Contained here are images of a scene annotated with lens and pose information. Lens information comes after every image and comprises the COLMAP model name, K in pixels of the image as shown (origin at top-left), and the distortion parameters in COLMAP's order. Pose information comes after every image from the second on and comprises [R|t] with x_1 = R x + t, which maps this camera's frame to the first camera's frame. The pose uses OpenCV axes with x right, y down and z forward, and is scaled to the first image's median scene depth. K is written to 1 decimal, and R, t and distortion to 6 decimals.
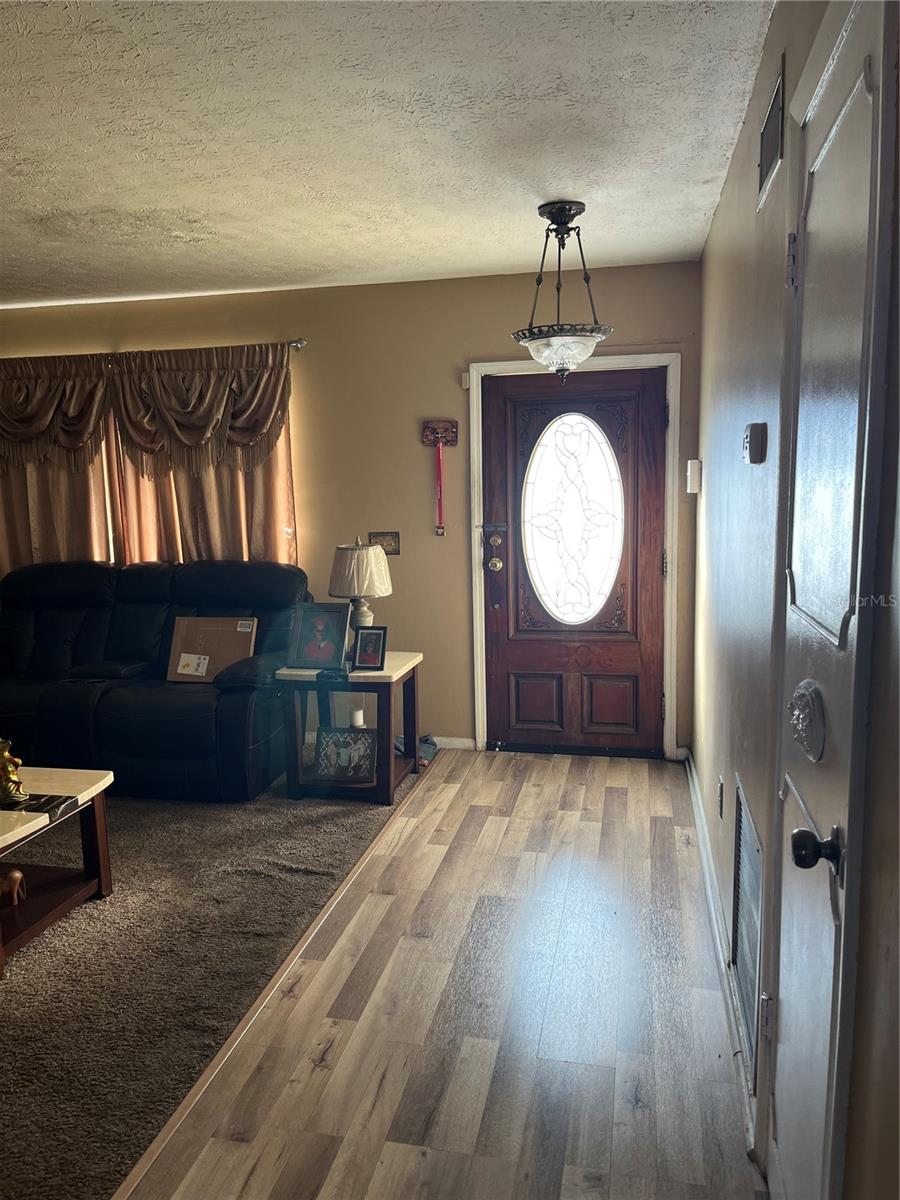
lens RADIAL K [[906.1, 0, 449.7], [0, 906.1, 603.3], [0, 0, 1]] dist [0.028515, -0.068004]
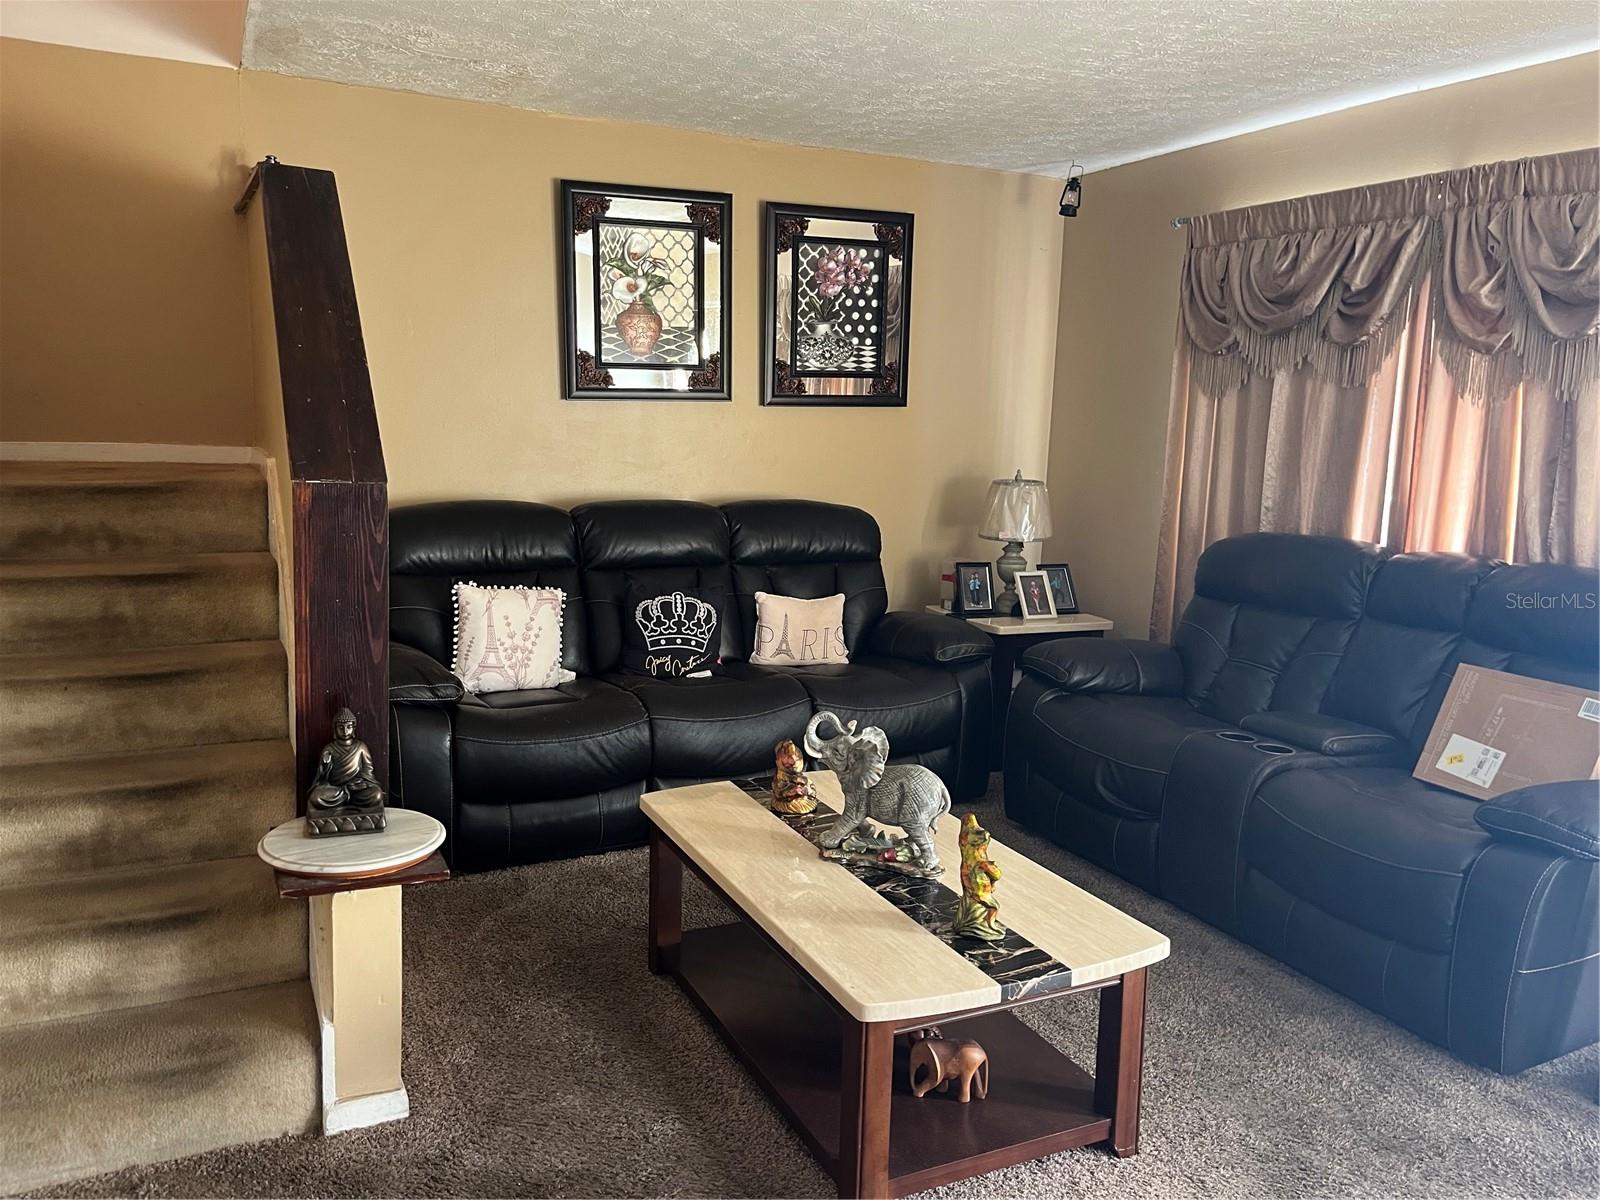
lens RADIAL K [[1208.1, 0, 789.0], [0, 1208.1, 613.6], [0, 0, 1]] dist [0.028515, -0.068004]
pose [[0.599856, 0.166061, -0.782685, 0.009165], [-0.144921, 0.984595, 0.097831, -0.024053], [0.786874, 0.054743, 0.614681, 0.246794]]
